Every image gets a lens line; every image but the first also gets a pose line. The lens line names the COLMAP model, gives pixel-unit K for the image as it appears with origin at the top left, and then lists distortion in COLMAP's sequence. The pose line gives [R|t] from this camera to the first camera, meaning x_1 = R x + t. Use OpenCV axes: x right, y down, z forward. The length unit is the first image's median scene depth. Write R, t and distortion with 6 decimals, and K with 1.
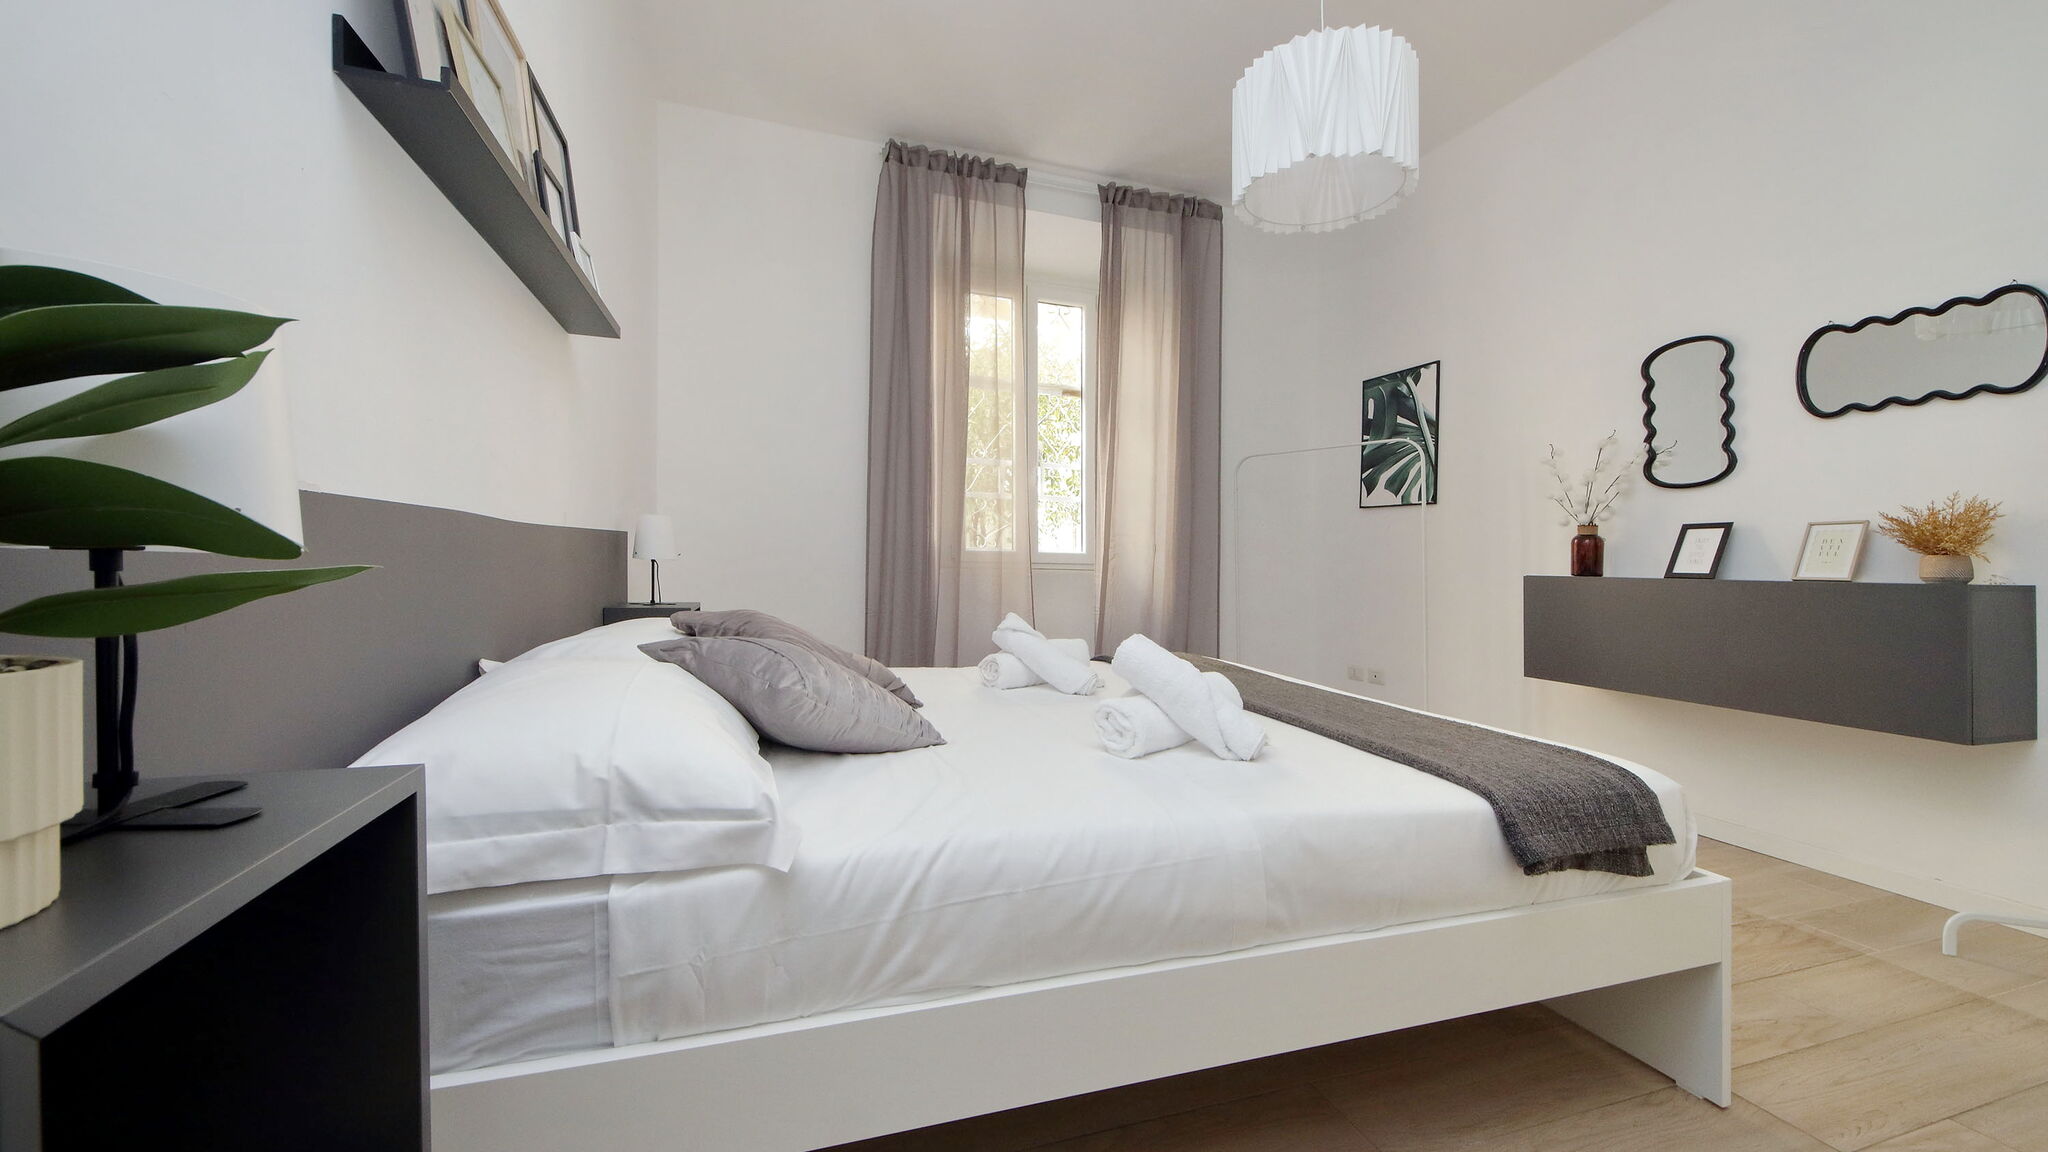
lens RADIAL K [[780.4, 0, 991.0], [0, 780.4, 568.0], [0, 0, 1]] dist [0.015263, -0.000186]
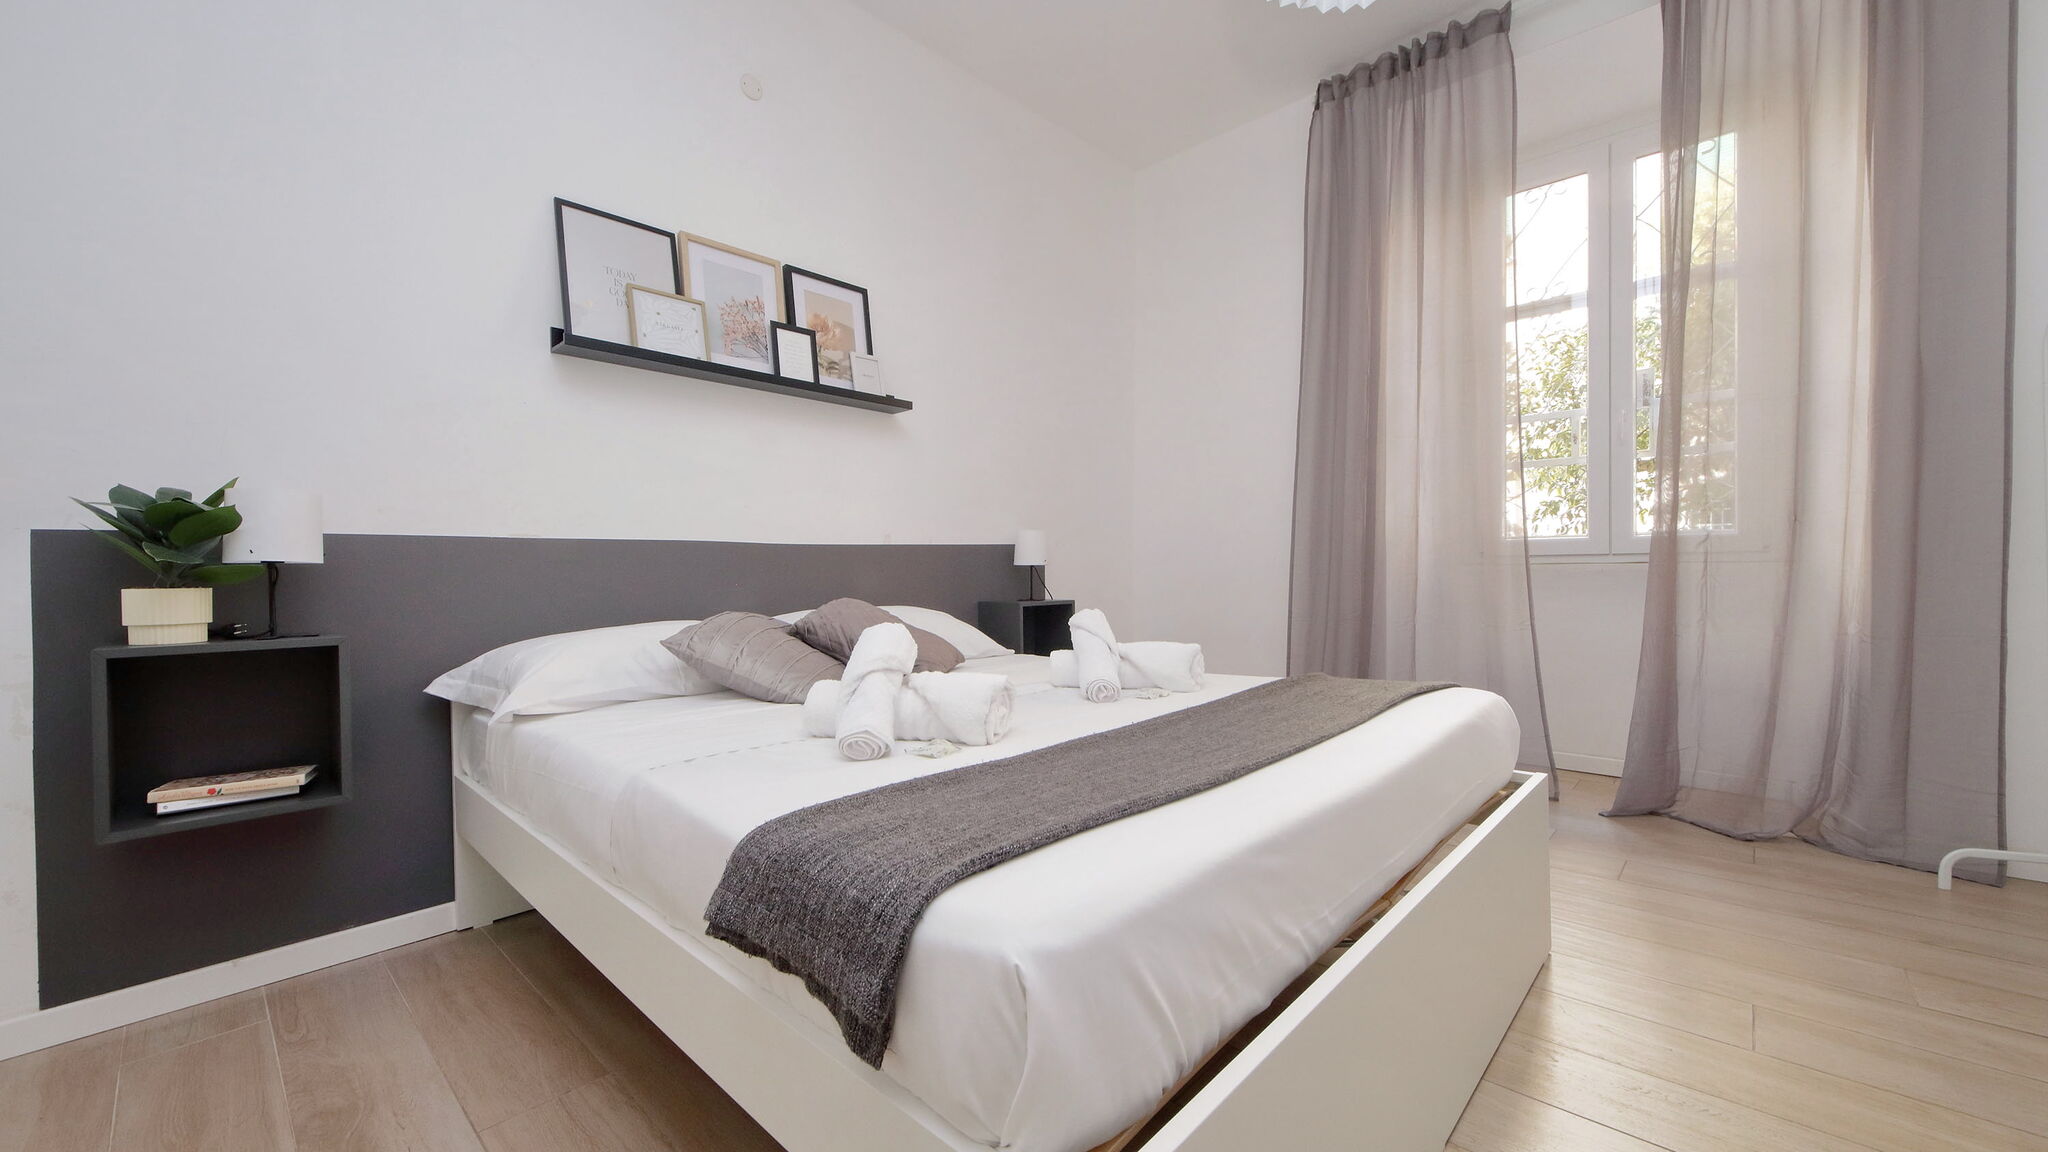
lens RADIAL K [[735.6, 0, 1000.9], [0, 735.6, 586.7], [0, 0, 1]] dist [0.019174, -0.005057]
pose [[0.497197, -0.006933, -0.867610, 0.556285], [0.016560, 0.999862, 0.001500, 0.021615], [0.867480, -0.015114, 0.497243, 0.344917]]
